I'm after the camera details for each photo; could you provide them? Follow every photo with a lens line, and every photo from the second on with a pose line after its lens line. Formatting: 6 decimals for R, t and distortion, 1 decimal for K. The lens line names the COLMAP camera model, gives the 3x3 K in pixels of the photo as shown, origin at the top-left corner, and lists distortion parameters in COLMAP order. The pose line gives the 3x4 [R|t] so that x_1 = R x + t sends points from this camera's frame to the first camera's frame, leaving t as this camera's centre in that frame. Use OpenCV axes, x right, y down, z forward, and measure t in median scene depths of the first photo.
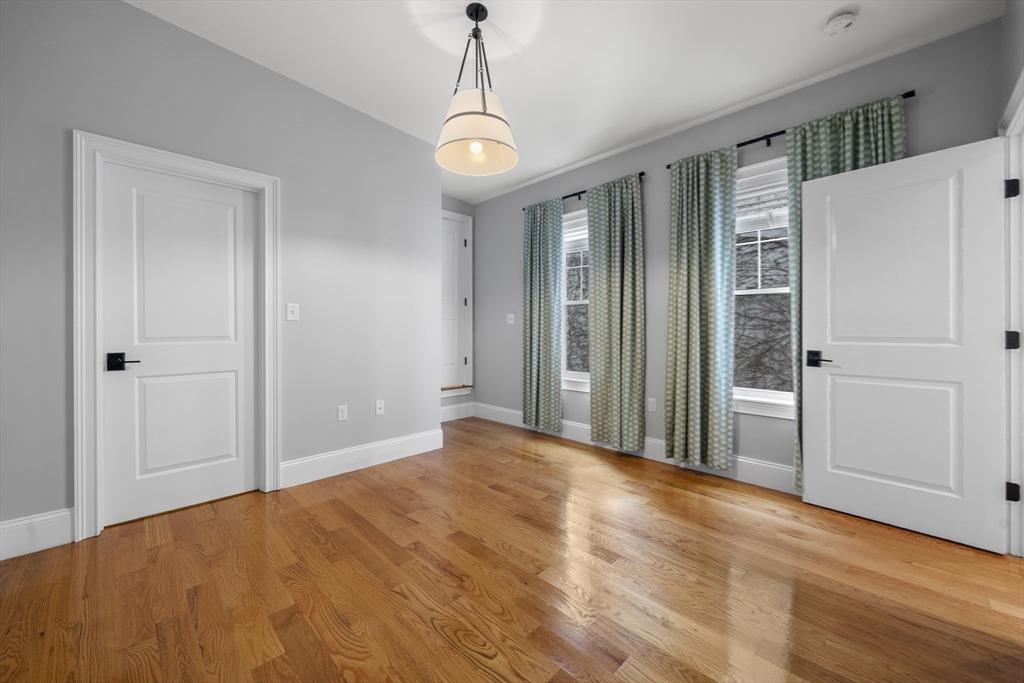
lens RADIAL K [[400.6, 0, 507.1], [0, 400.6, 331.6], [0, 0, 1]] dist [-0.000976, -0.000046]
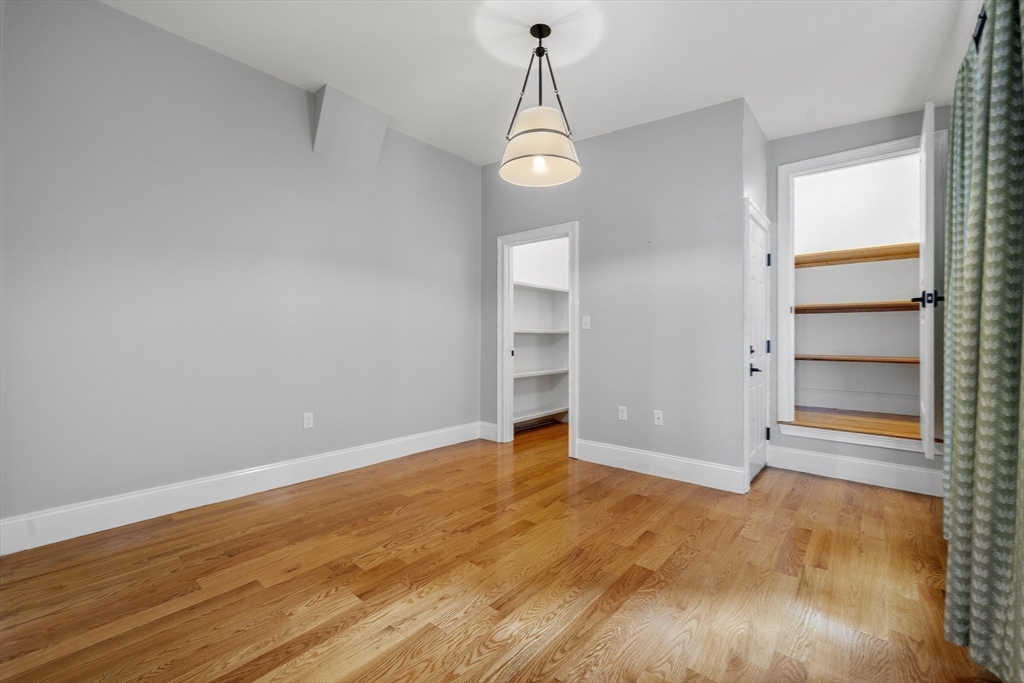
lens RADIAL K [[431.1, 0, 506.0], [0, 431.1, 339.3], [0, 0, 1]] dist [0.001009, -0.000081]
pose [[0.075369, 0.006863, -0.997132, 1.007241], [-0.008969, 0.999941, 0.006204, -0.004217], [0.997115, 0.008475, 0.075426, 0.810609]]
